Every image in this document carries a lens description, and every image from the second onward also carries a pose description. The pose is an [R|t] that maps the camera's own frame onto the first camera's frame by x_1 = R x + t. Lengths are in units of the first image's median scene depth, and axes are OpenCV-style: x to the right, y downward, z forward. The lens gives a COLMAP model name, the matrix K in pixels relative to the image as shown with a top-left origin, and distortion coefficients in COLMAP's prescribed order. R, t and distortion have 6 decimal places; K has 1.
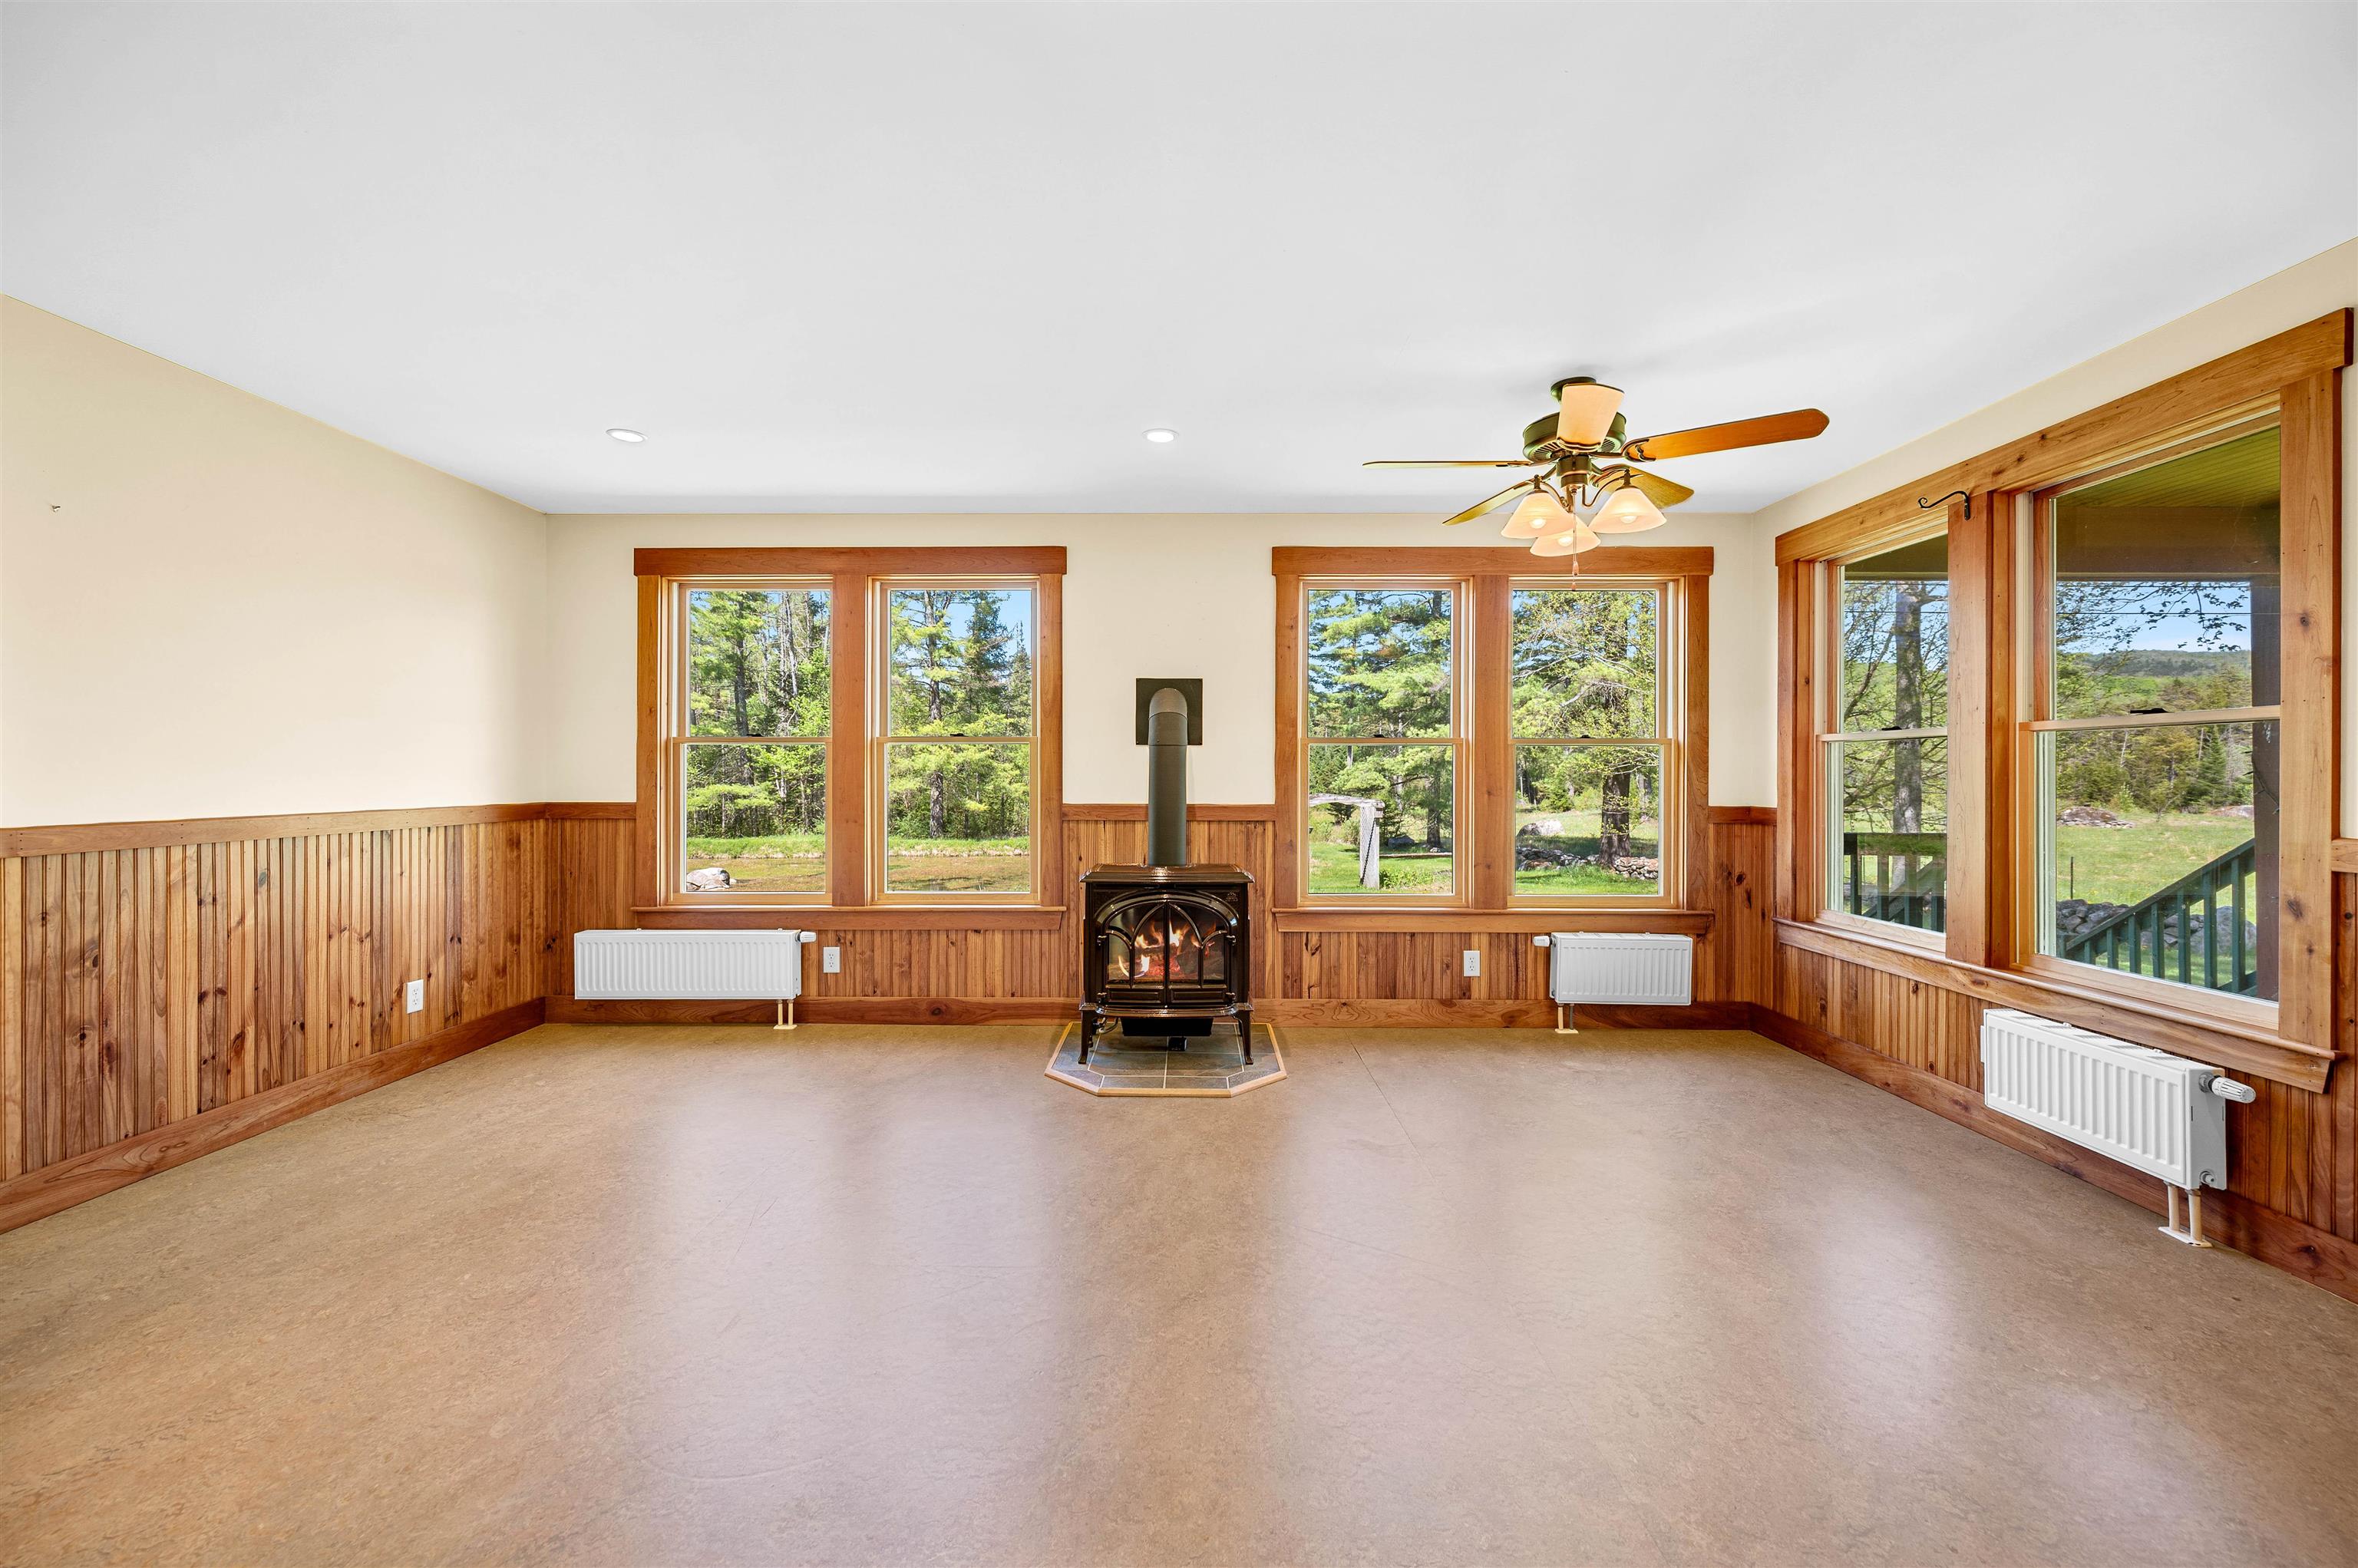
lens RADIAL K [[932.7, 0, 1179.0], [0, 932.7, 784.0], [0, 0, 1]] dist [-0.001159, -0.000274]
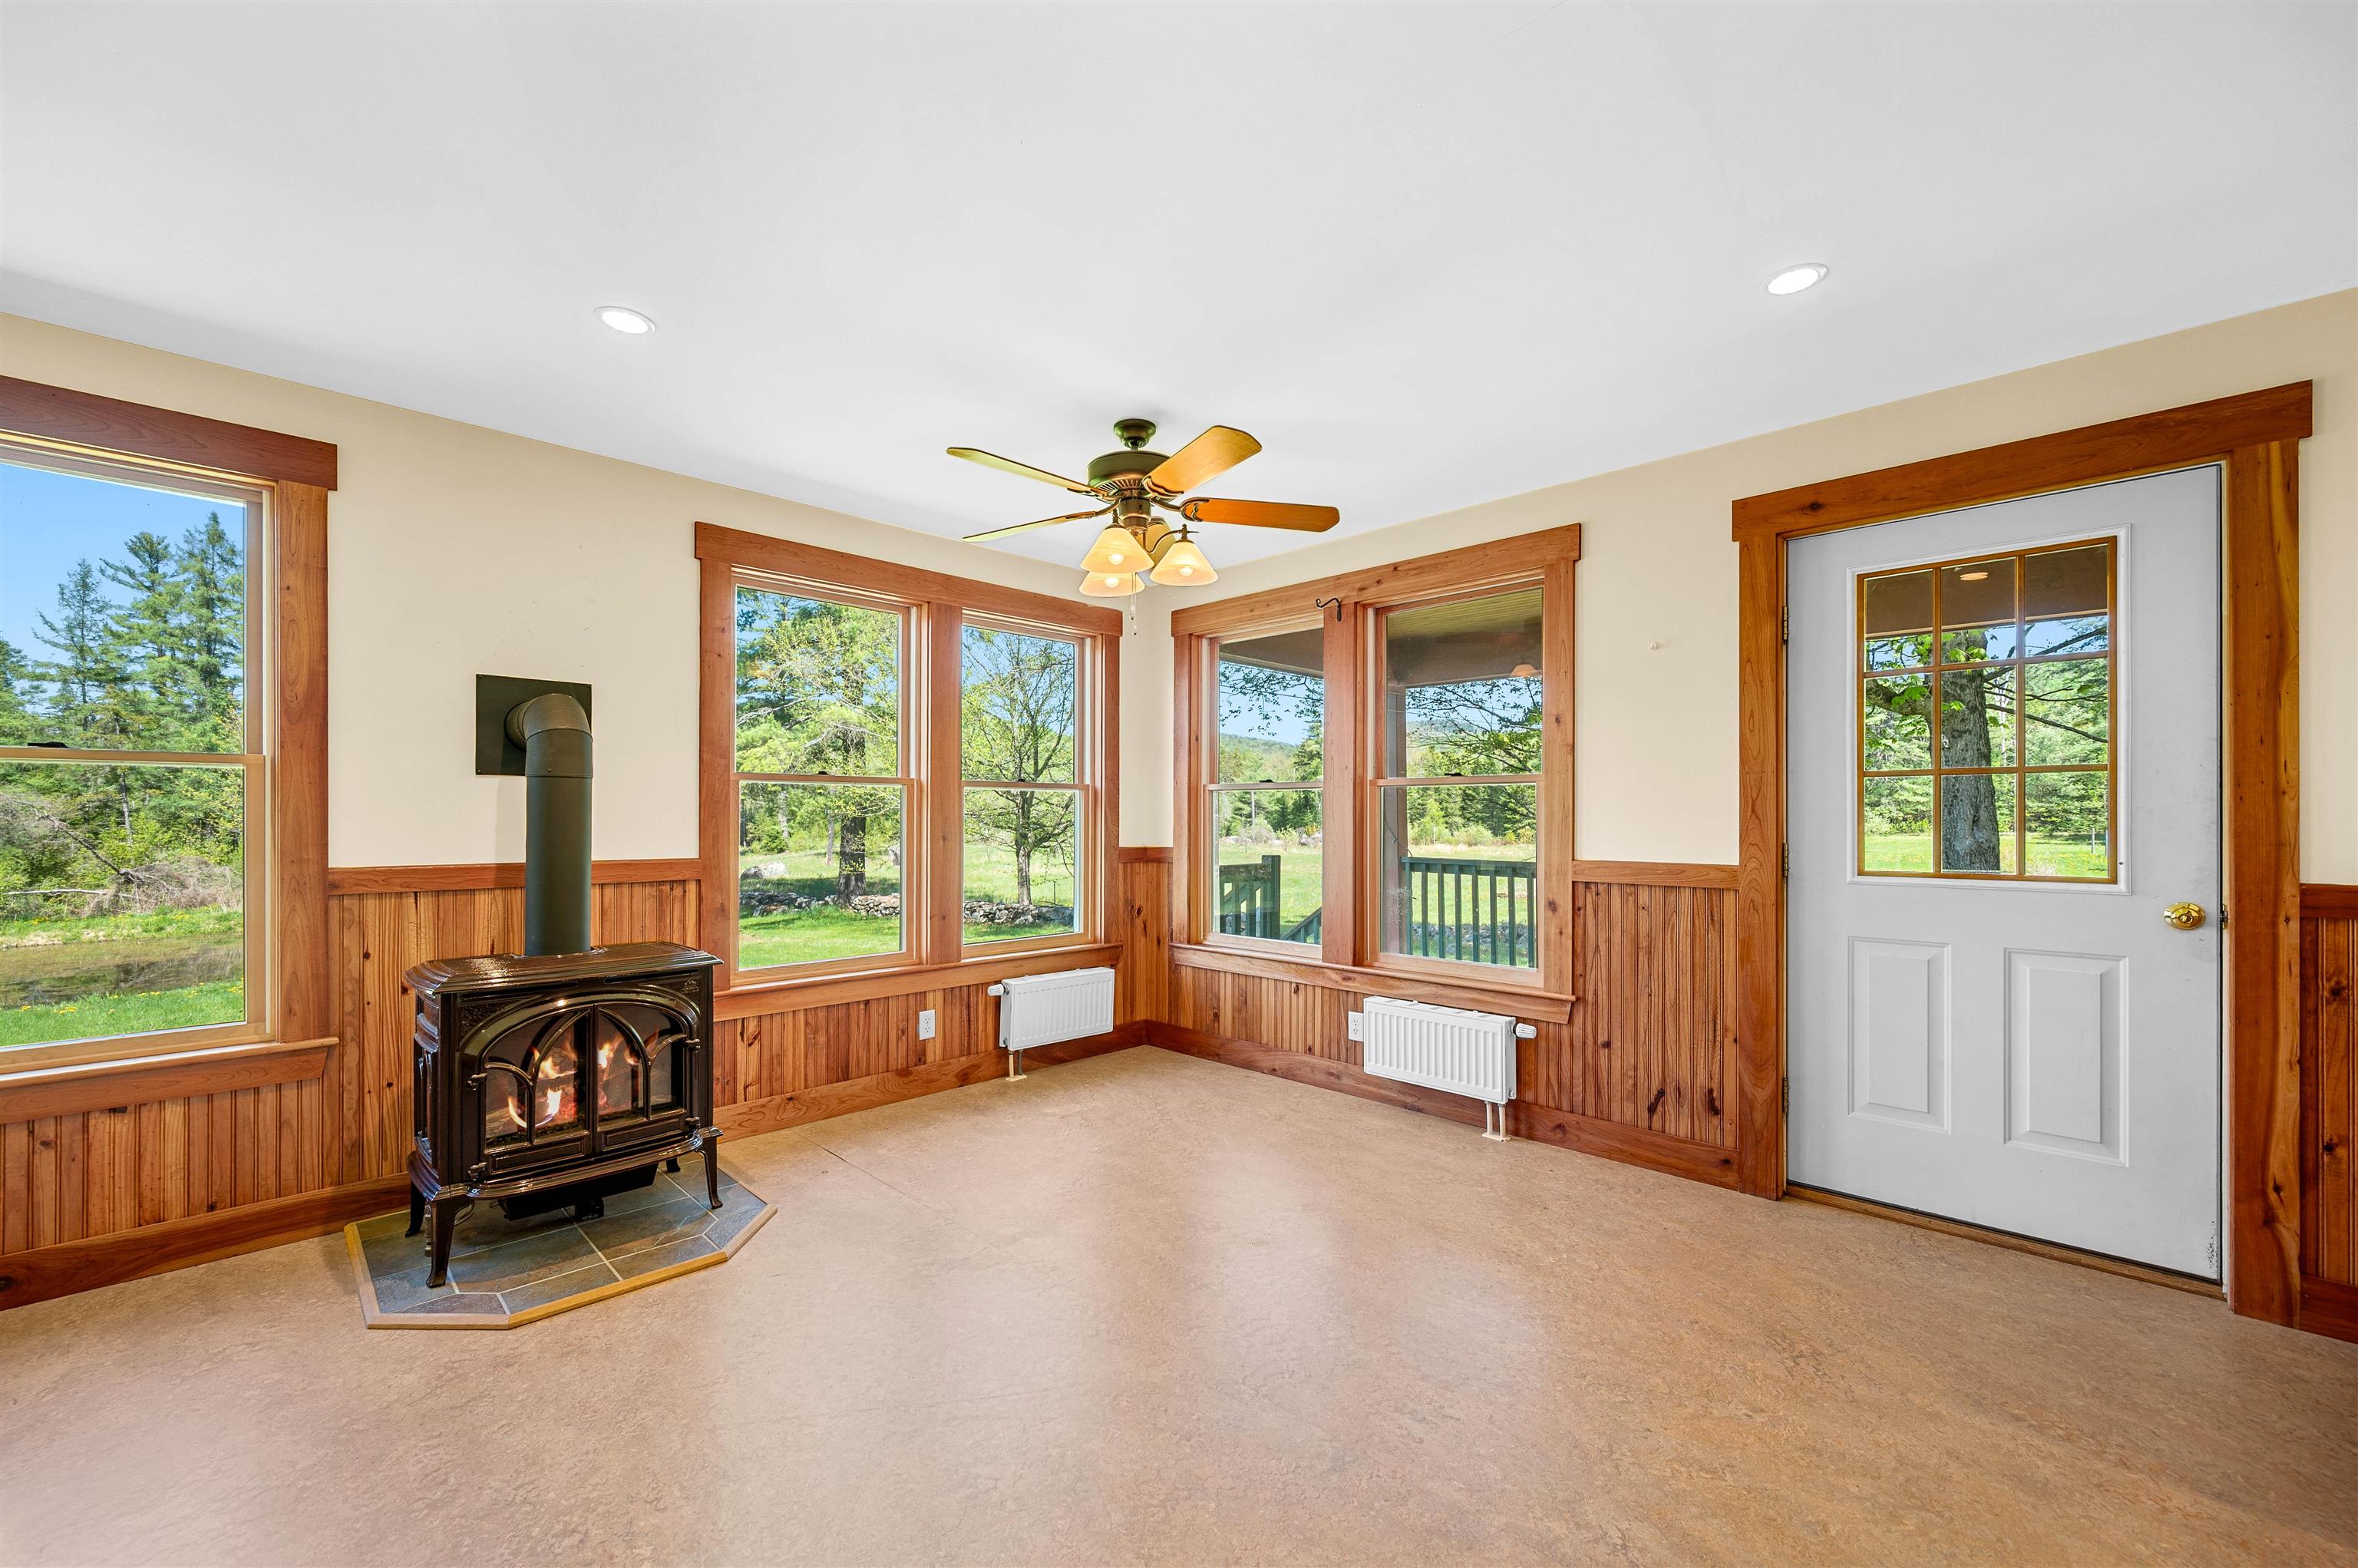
lens RADIAL K [[936.9, 0, 1178.2], [0, 936.9, 825.9], [0, 0, 1]] dist [-0.000385, -0.000331]
pose [[0.701521, -0.007540, 0.712609, -0.178027], [0.007126, 0.999968, 0.003566, -0.004838], [-0.712613, 0.002577, 0.701552, 0.187520]]
